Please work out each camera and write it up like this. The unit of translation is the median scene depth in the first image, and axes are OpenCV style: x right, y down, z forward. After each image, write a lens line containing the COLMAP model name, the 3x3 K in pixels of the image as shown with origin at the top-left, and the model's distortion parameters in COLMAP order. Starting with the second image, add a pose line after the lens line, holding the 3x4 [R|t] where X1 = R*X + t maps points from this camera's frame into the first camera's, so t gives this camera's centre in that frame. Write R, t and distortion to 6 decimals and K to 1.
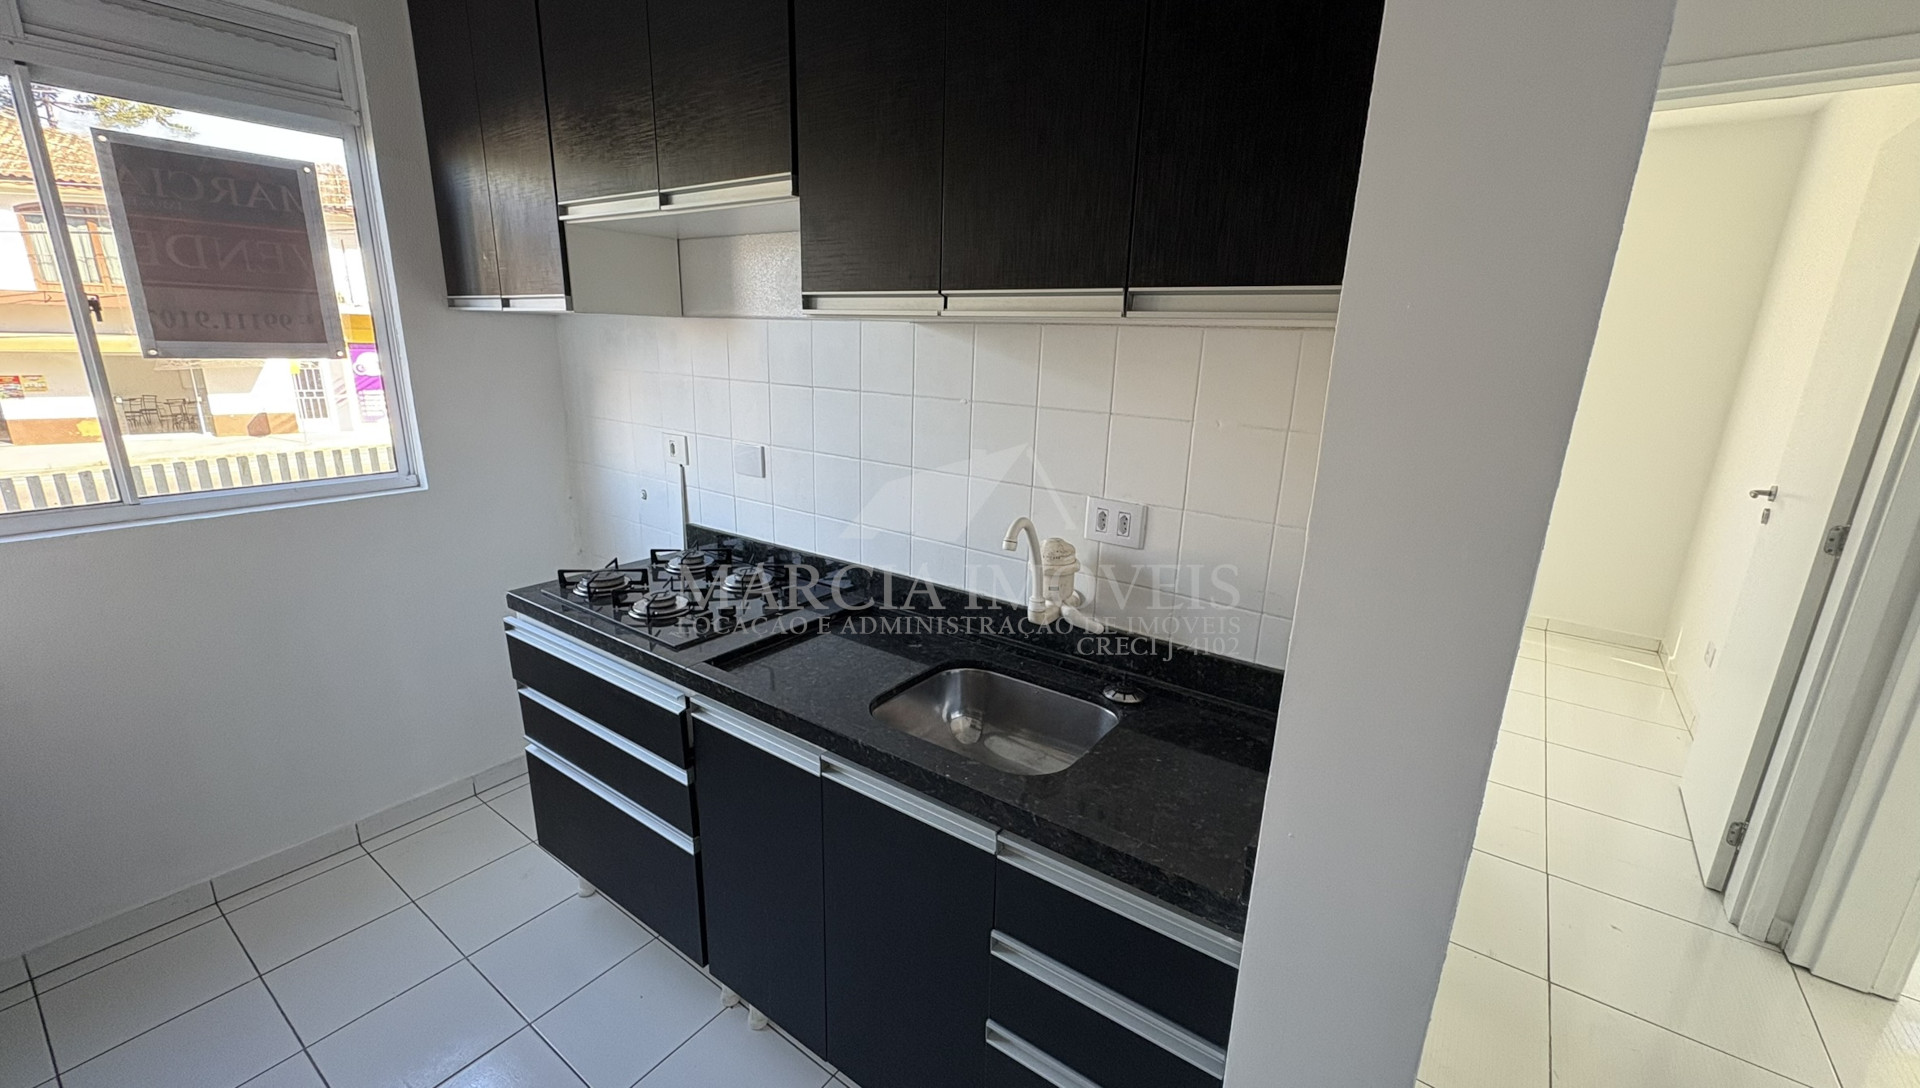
lens RADIAL K [[782.8, 0, 960.0], [0, 782.8, 544.0], [0, 0, 1]] dist [0.000381, 0.000109]
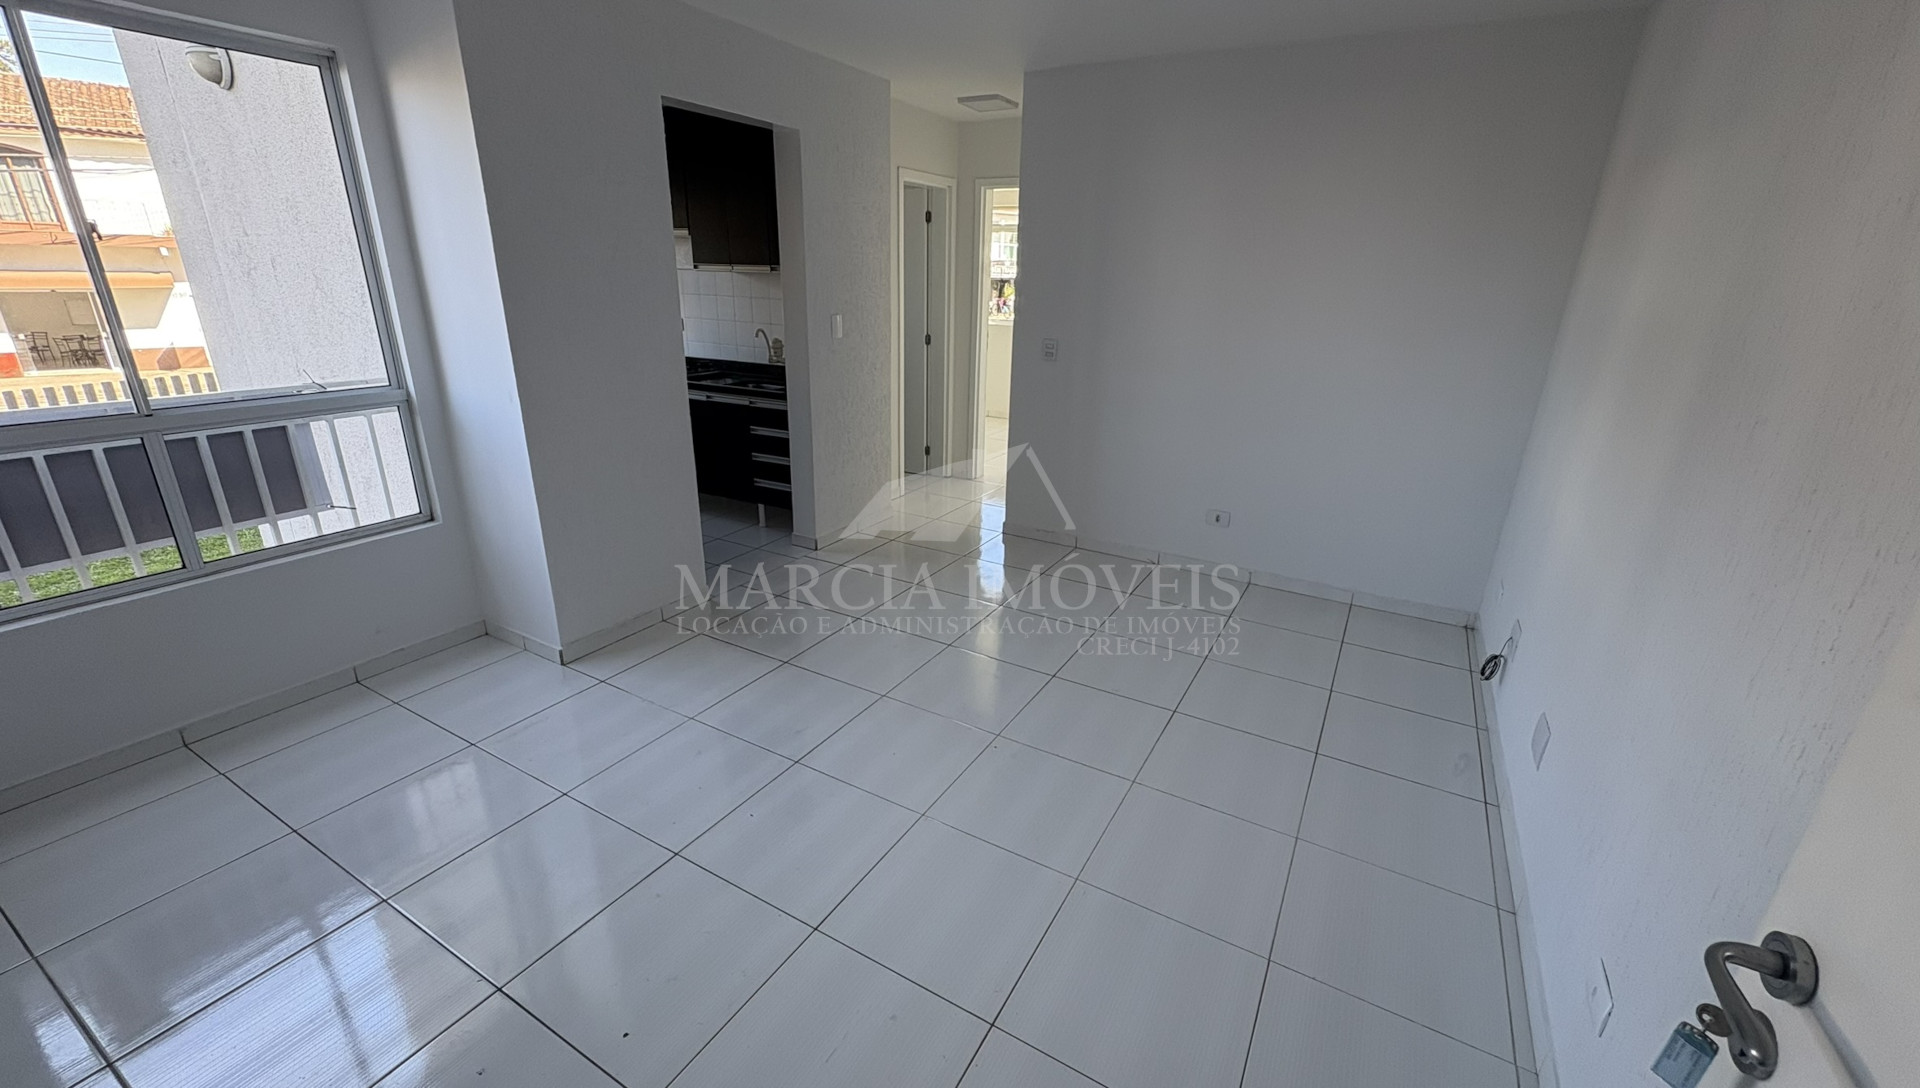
lens RADIAL K [[758.9, 0, 960.0], [0, 758.9, 544.0], [0, 0, 1]] dist [-0.000797, -0.008097]
pose [[0.994961, -0.018370, 0.098567, 0.073523], [0.010666, 0.996887, 0.078120, 0.080132], [-0.099696, -0.076675, 0.992059, -0.304327]]
